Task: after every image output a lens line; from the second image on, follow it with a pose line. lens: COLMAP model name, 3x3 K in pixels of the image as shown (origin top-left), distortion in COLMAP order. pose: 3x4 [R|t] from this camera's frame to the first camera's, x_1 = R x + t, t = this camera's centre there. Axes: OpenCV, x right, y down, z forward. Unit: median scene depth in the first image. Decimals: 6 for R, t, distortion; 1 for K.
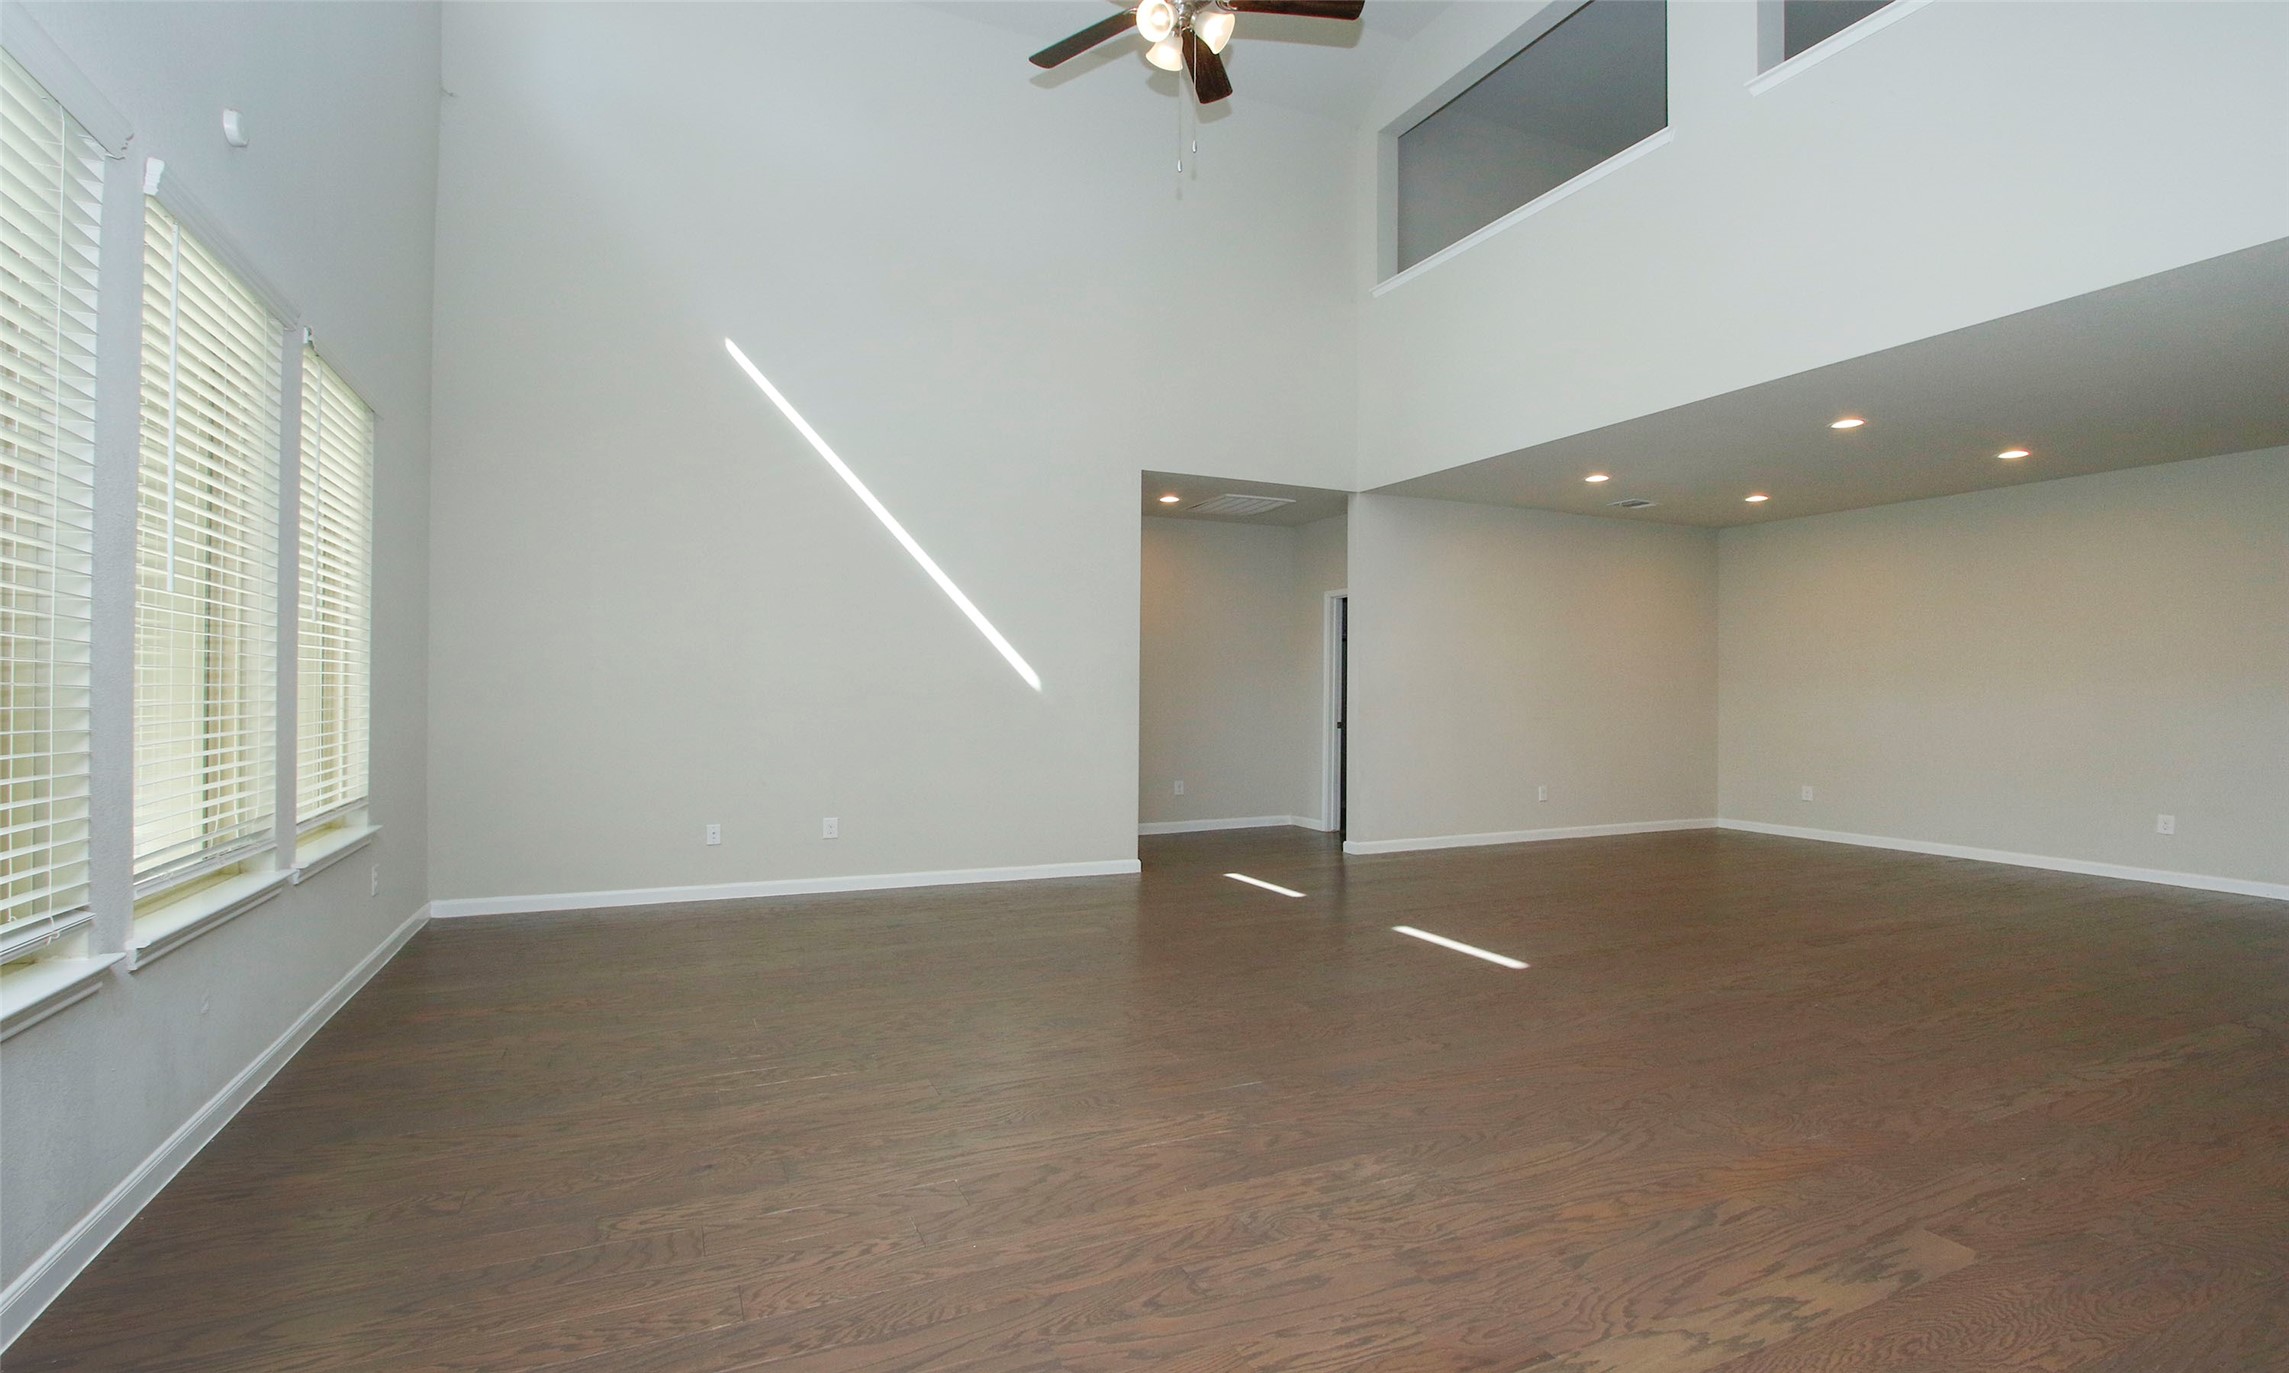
lens RADIAL K [[1056.0, 0, 1144.5], [0, 1056.0, 686.5], [0, 0, 1]] dist [-0.000987, -0.000143]
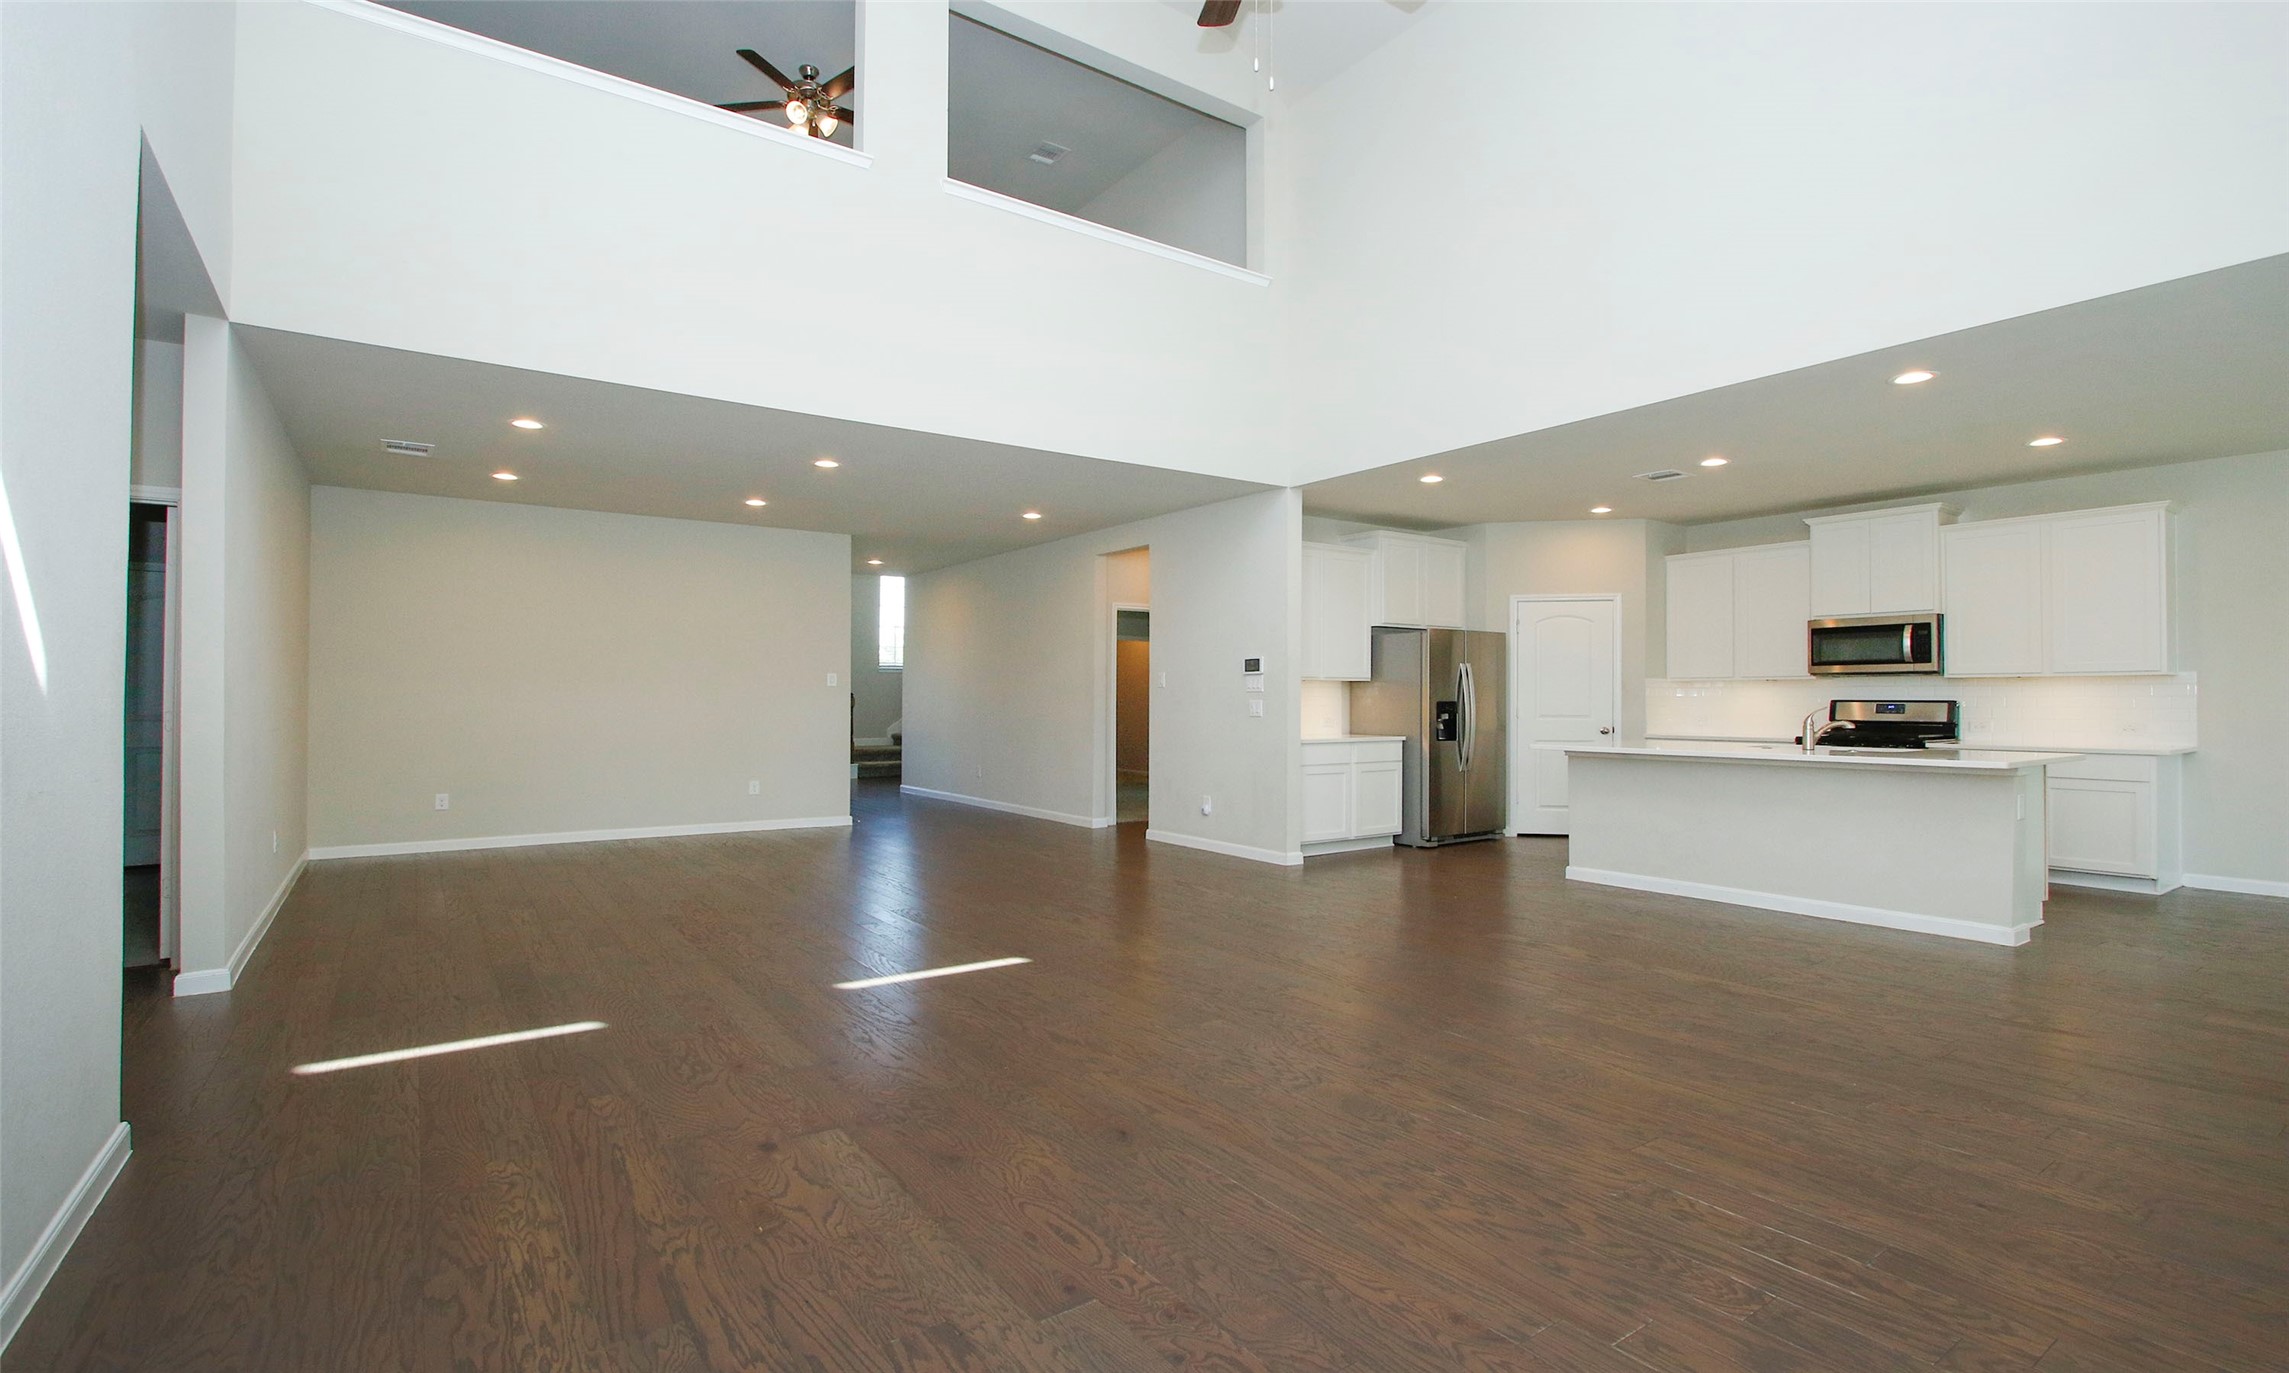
lens RADIAL K [[1038.1, 0, 1132.7], [0, 1038.1, 688.4], [0, 0, 1]] dist [-0.002318, -0.000104]
pose [[-0.174400, 0.003857, 0.984667, -1.041651], [-0.015090, 0.999864, -0.006589, 0.007324], [-0.984559, -0.016007, -0.174318, 1.670331]]
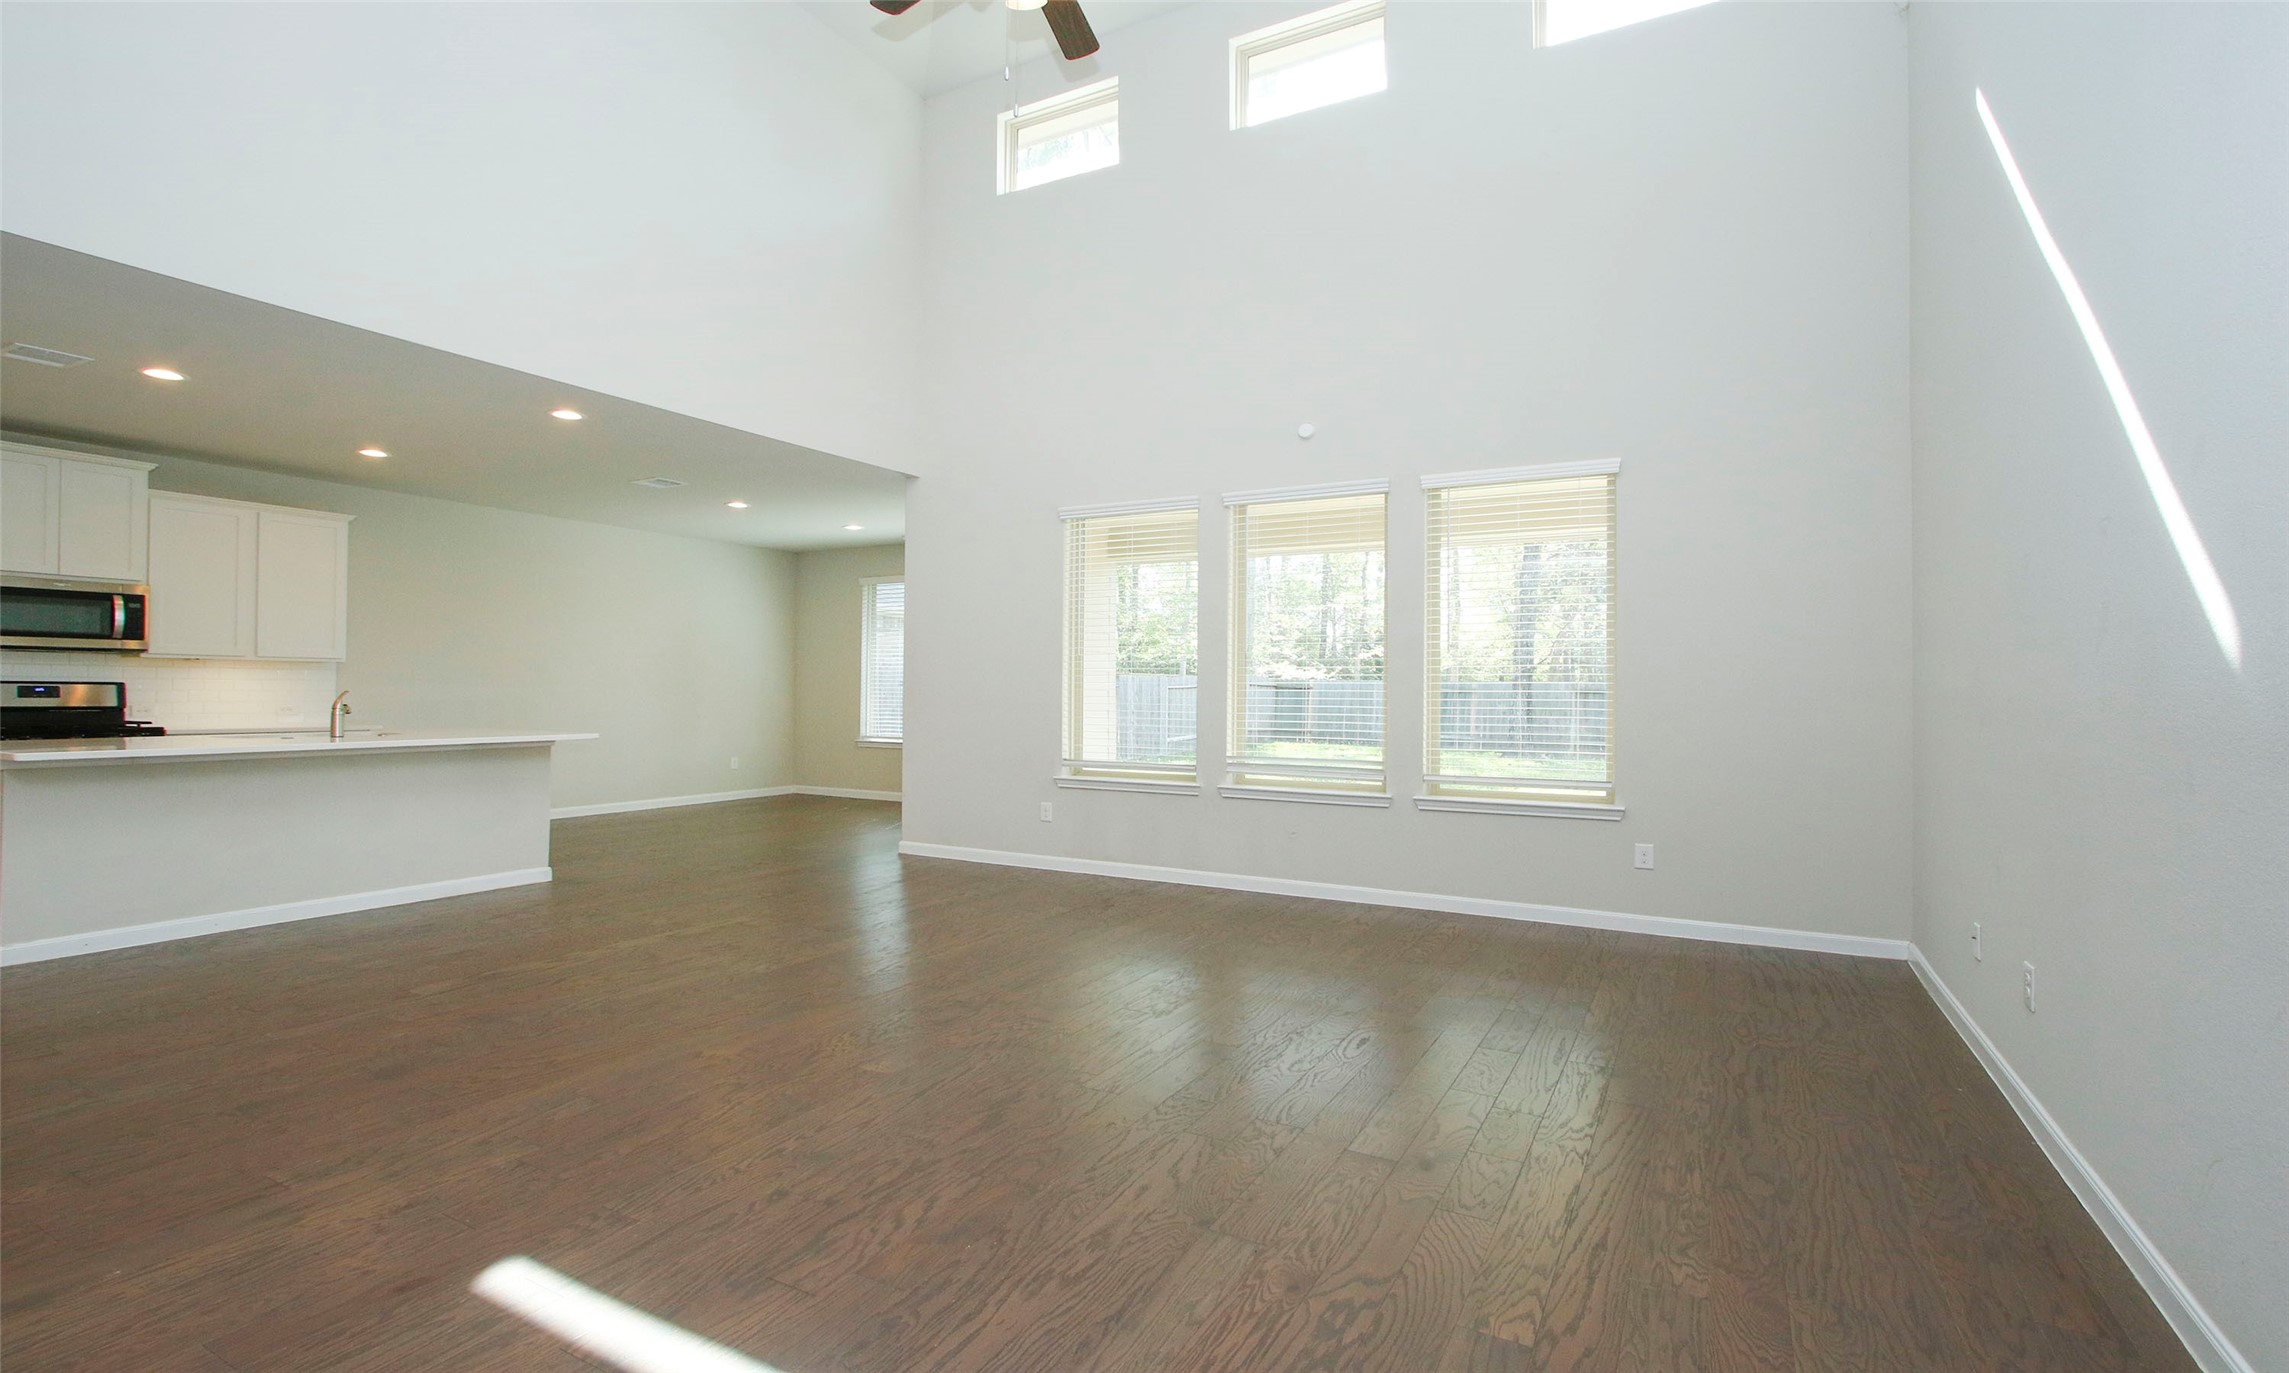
lens RADIAL K [[1038.1, 0, 1132.7], [0, 1038.1, 688.4], [0, 0, 1]] dist [-0.002318, -0.000104]
pose [[-0.811602, -0.014504, -0.584030, 0.620307], [-0.005682, 0.999840, -0.016935, 0.028937], [0.584183, -0.010426, -0.811555, 2.382230]]
